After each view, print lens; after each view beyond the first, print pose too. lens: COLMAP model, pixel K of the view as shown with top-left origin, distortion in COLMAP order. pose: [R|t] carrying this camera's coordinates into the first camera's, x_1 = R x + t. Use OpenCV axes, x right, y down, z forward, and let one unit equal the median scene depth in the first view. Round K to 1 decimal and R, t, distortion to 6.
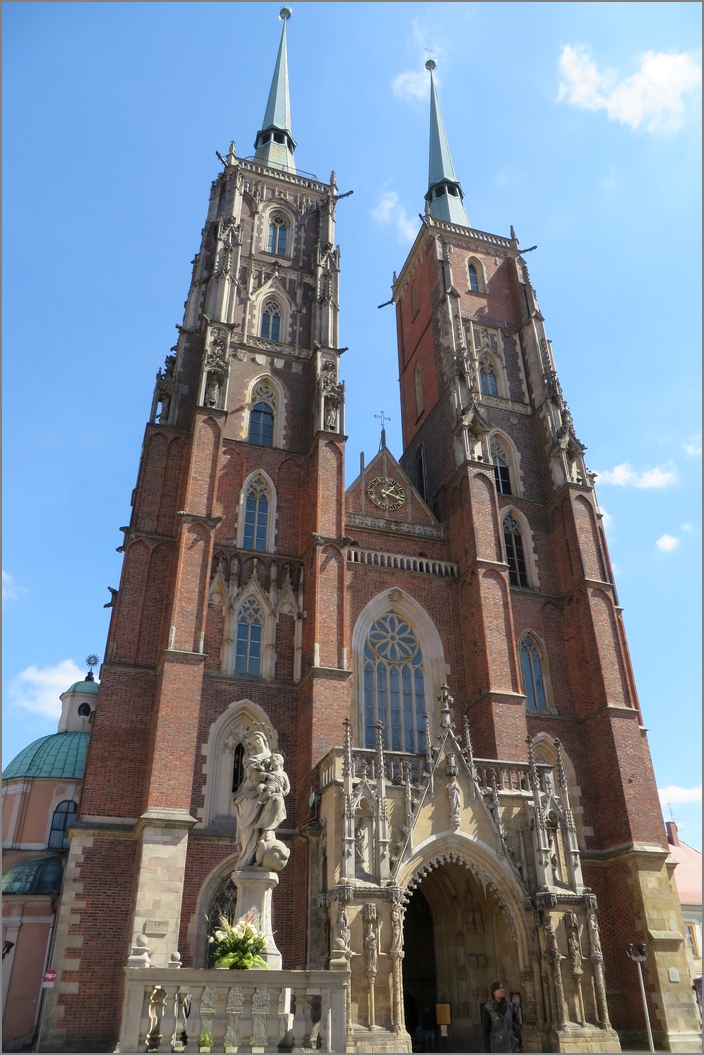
lens RADIAL K [[782.0, 0, 352.0], [0, 782.0, 527.5], [0, 0, 1]] dist [-0.012824, -0.002603]
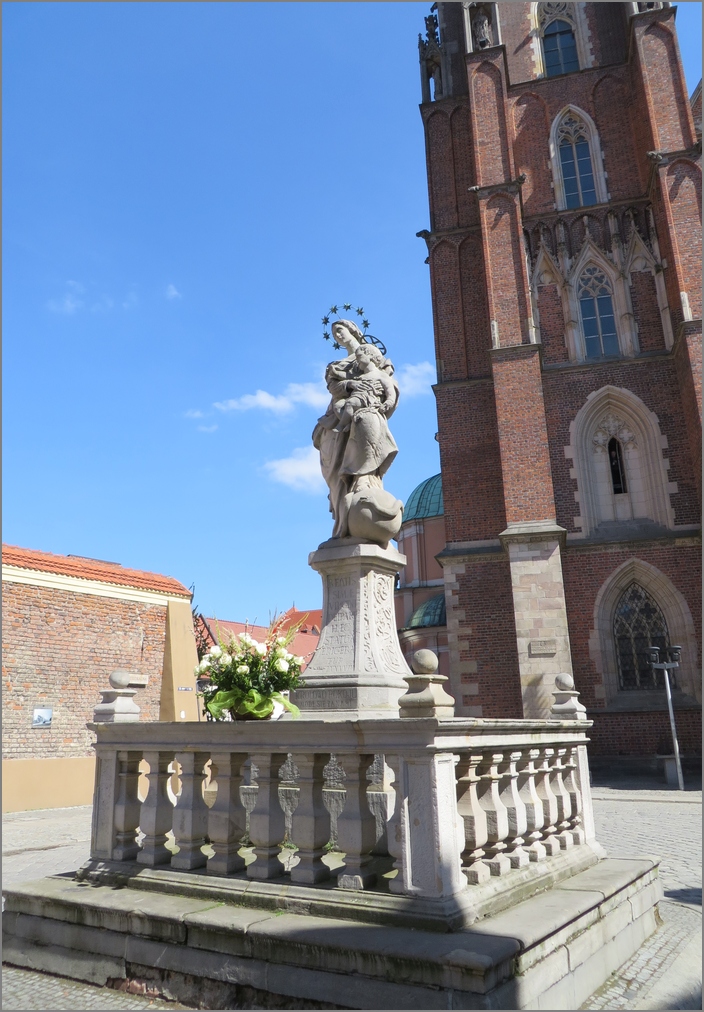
lens RADIAL K [[784.9, 0, 351.0], [0, 784.9, 482.4], [0, 0, 1]] dist [-0.009584, -0.003170]
pose [[0.832714, -0.180273, -0.523536, 0.049938], [0.311075, 0.934508, 0.172996, 0.087781], [0.458062, -0.306915, 0.834256, 0.160934]]
